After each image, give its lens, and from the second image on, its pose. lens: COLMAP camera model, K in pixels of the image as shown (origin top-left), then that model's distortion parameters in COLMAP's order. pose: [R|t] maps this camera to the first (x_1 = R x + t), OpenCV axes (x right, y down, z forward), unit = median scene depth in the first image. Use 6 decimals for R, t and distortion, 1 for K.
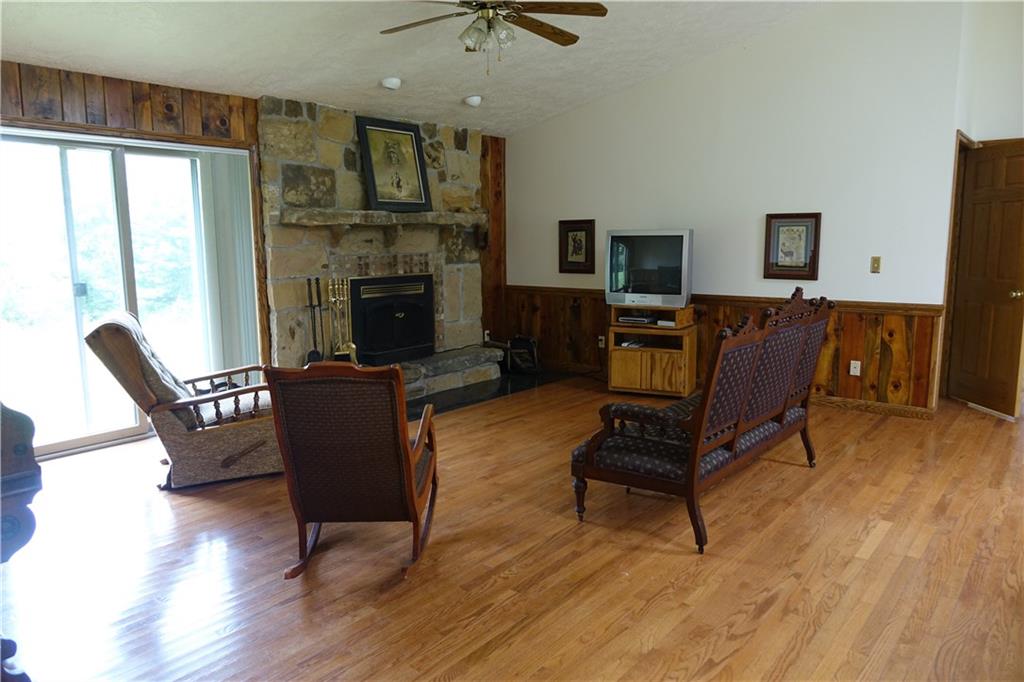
lens RADIAL K [[695.0, 0, 510.2], [0, 695.0, 340.1], [0, 0, 1]] dist [-0.007343, 0.003488]
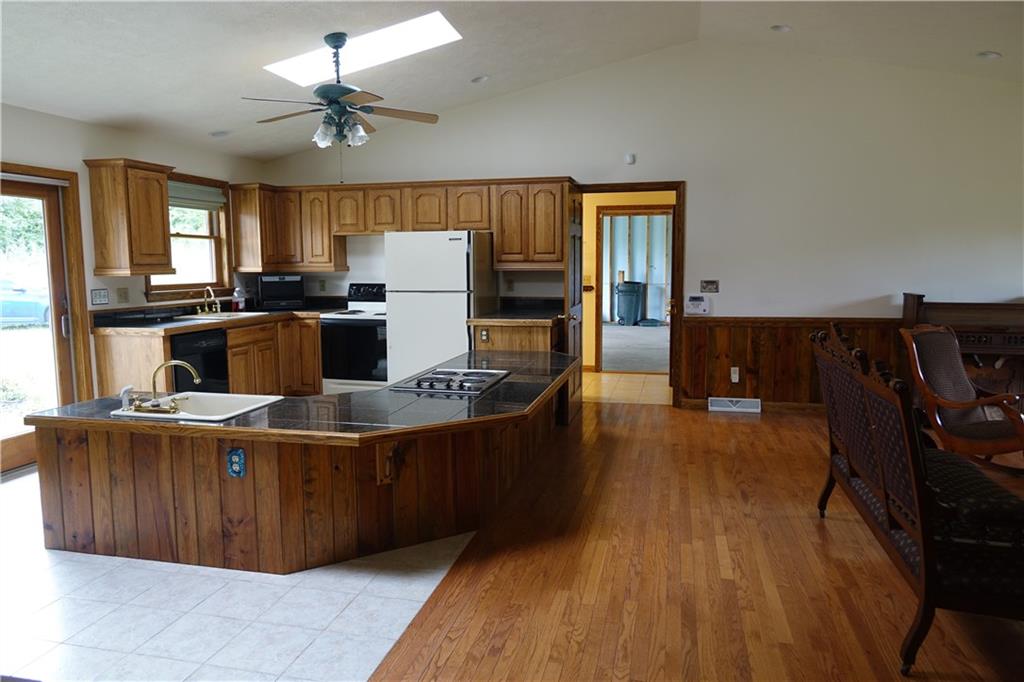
lens RADIAL K [[695.0, 0, 510.1], [0, 695.0, 337.7], [0, 0, 1]] dist [-0.007343, 0.003488]
pose [[-0.894733, 0.065241, -0.441811, 0.709371], [-0.046899, 0.970077, 0.238226, -0.150022], [0.444133, 0.233869, -0.864900, 0.953077]]
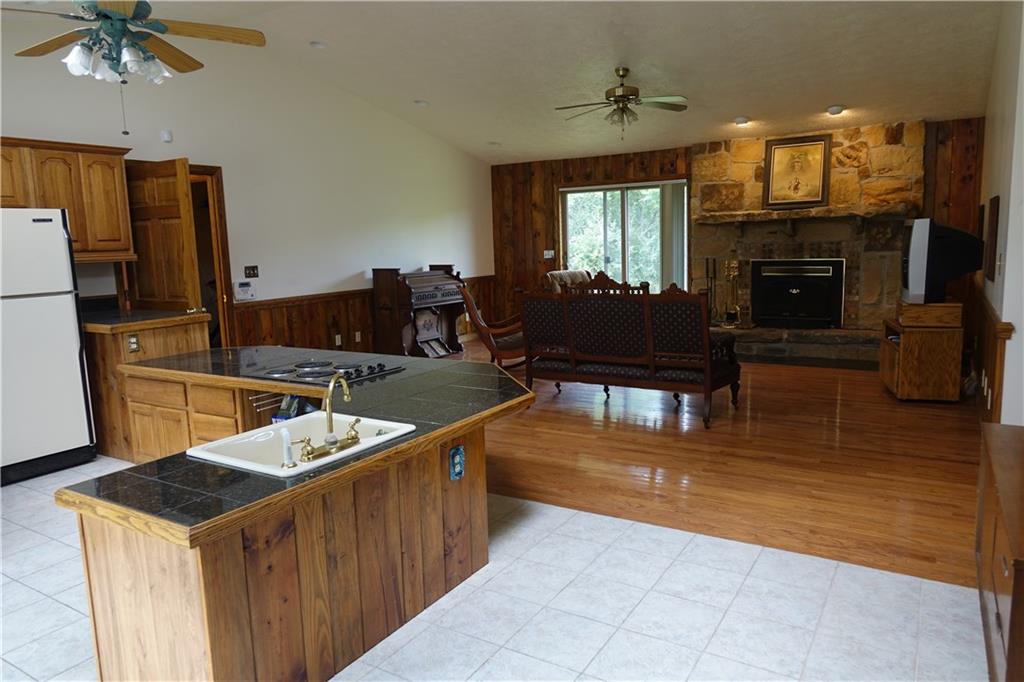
lens RADIAL K [[695.0, 0, 508.5], [0, 695.0, 340.0], [0, 0, 1]] dist [-0.007343, 0.003488]
pose [[0.137884, 0.147049, -0.979472, 1.143230], [-0.110811, 0.984999, 0.132280, -0.065369], [0.984230, 0.090297, 0.152110, 0.348756]]
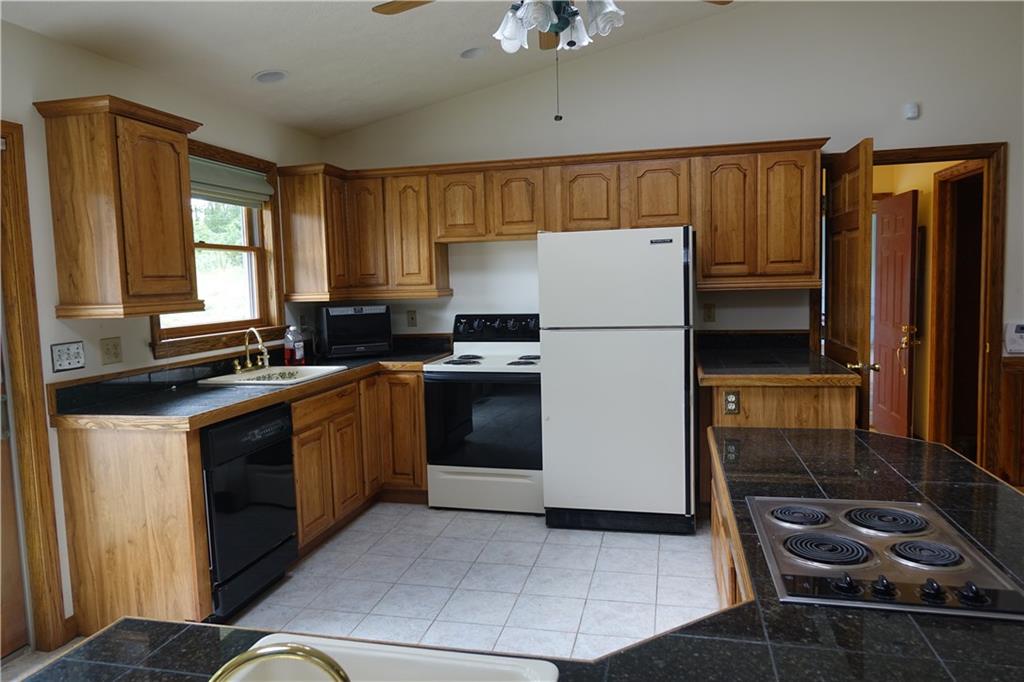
lens RADIAL K [[695.0, 0, 509.0], [0, 695.0, 337.5], [0, 0, 1]] dist [-0.007343, 0.003488]
pose [[-0.893750, 0.074352, -0.442361, 0.722795], [-0.024838, 0.976451, 0.214305, -0.085028], [0.447877, 0.202523, -0.870856, 0.468230]]
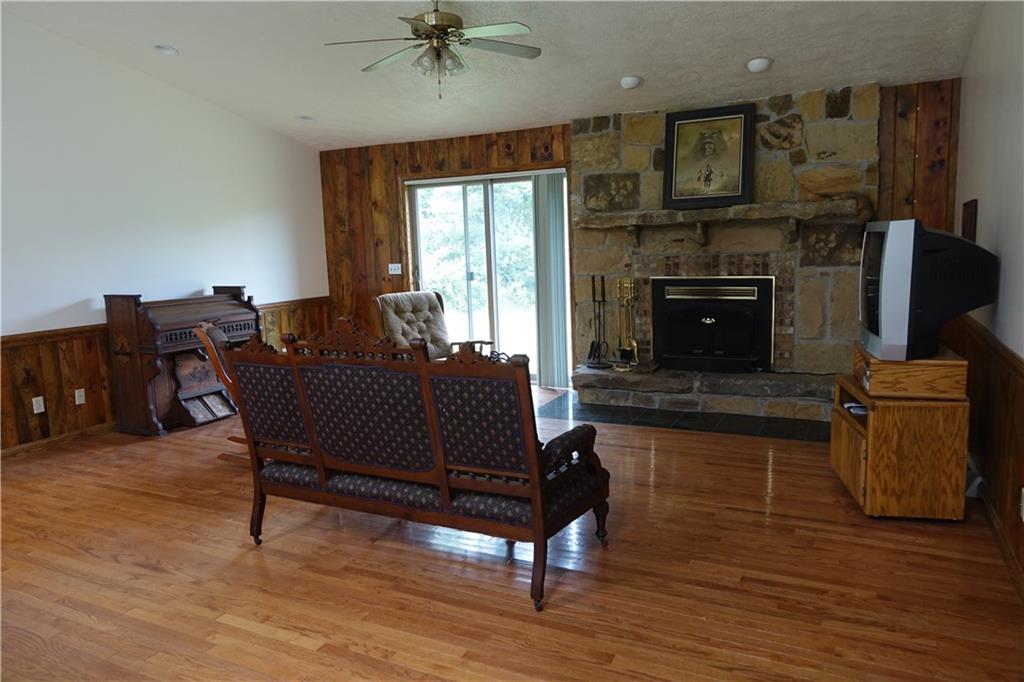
lens RADIAL K [[695.0, 0, 509.0], [0, 695.0, 340.4], [0, 0, 1]] dist [-0.007343, 0.003488]
pose [[0.229644, 0.138791, -0.963328, 0.753387], [-0.107138, 0.987370, 0.116714, -0.100534], [0.967360, 0.076406, 0.241613, 0.595020]]
